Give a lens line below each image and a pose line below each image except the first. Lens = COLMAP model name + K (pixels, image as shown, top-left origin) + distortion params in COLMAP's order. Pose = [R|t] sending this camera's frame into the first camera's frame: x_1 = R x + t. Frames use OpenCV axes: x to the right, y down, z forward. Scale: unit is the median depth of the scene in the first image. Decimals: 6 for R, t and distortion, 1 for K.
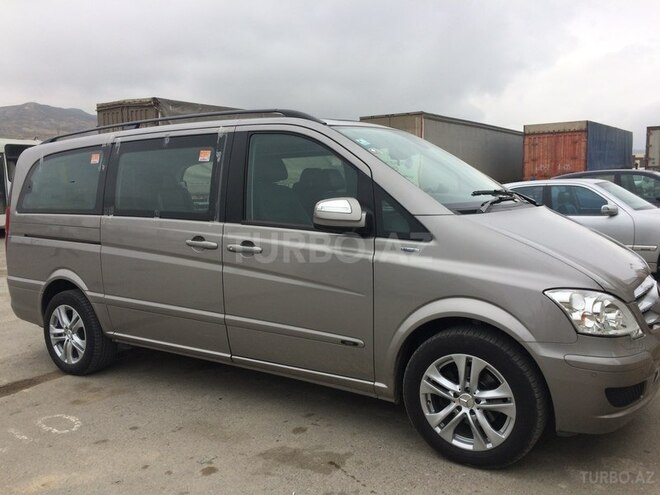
lens RADIAL K [[553.5, 0, 332.0], [0, 553.5, 241.0], [0, 0, 1]] dist [0.043649, -0.046561]
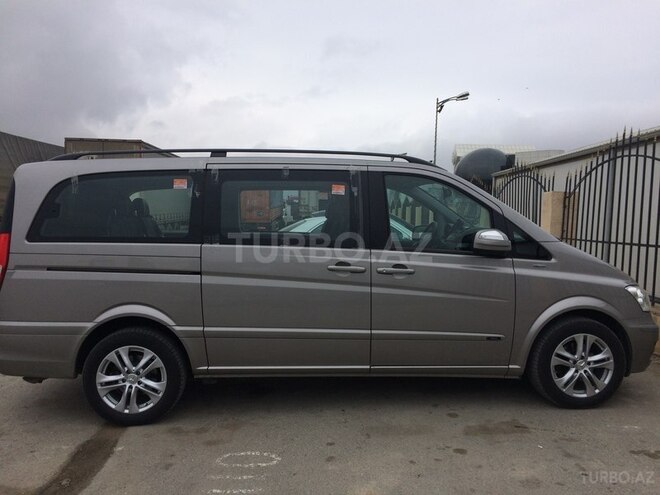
lens RADIAL K [[553.5, 0, 316.2], [0, 553.5, 241.2], [0, 0, 1]] dist [0.043649, -0.046561]
pose [[0.813591, -0.000275, 0.581438, -1.170756], [0.032973, 0.998412, -0.045666, -0.001325], [-0.580502, 0.056325, 0.812308, 0.165473]]
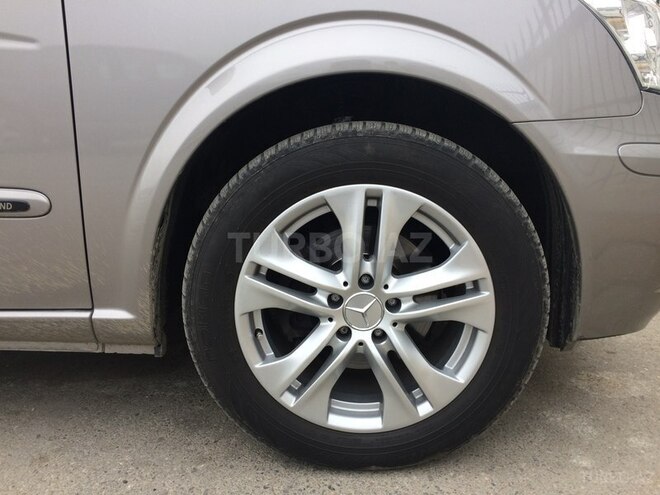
lens RADIAL K [[553.5, 0, 324.9], [0, 553.5, 233.3], [0, 0, 1]] dist [0.043649, -0.046561]
pose [[0.860655, -0.093612, 0.500510, 0.033032], [0.045419, 0.993151, 0.107651, 0.185729], [-0.507160, -0.069918, 0.859011, 0.664909]]
